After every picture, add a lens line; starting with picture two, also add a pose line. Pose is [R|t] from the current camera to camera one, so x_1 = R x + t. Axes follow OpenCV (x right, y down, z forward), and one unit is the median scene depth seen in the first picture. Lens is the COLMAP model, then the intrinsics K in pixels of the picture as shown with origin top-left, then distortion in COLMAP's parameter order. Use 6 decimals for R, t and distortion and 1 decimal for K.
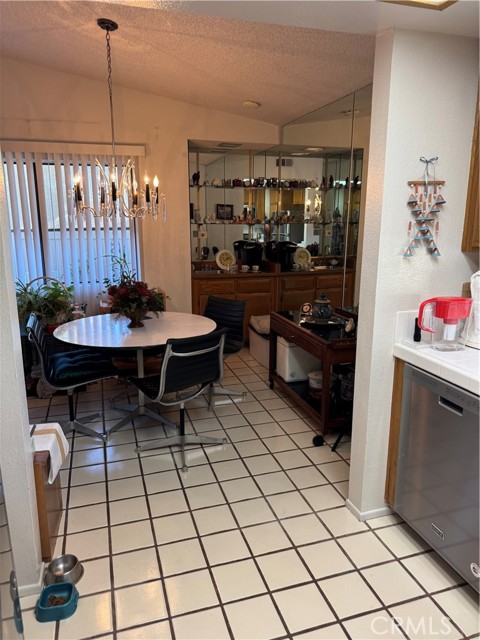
lens RADIAL K [[449.7, 0, 237.6], [0, 449.7, 320.0], [0, 0, 1]] dist [0.089669, -0.118478]
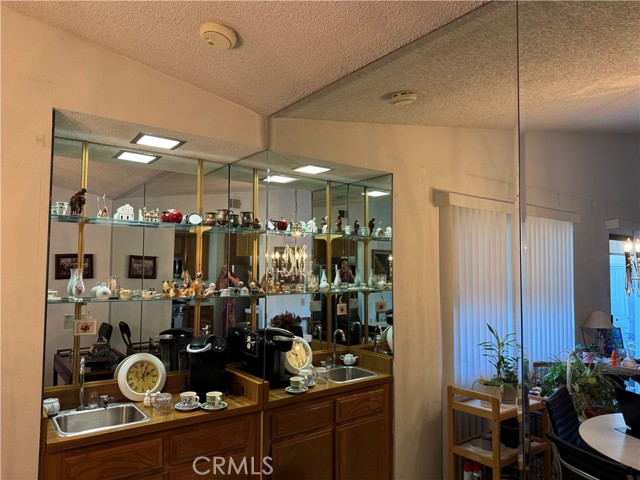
lens RADIAL K [[449.7, 0, 321.8], [0, 449.7, 241.3], [0, 0, 1]] dist [0.089669, -0.118478]
pose [[0.940198, 0.024007, 0.339781, -0.014270], [0.071661, 0.961248, -0.266207, -0.125929], [-0.333005, 0.274637, 0.902044, 0.478320]]
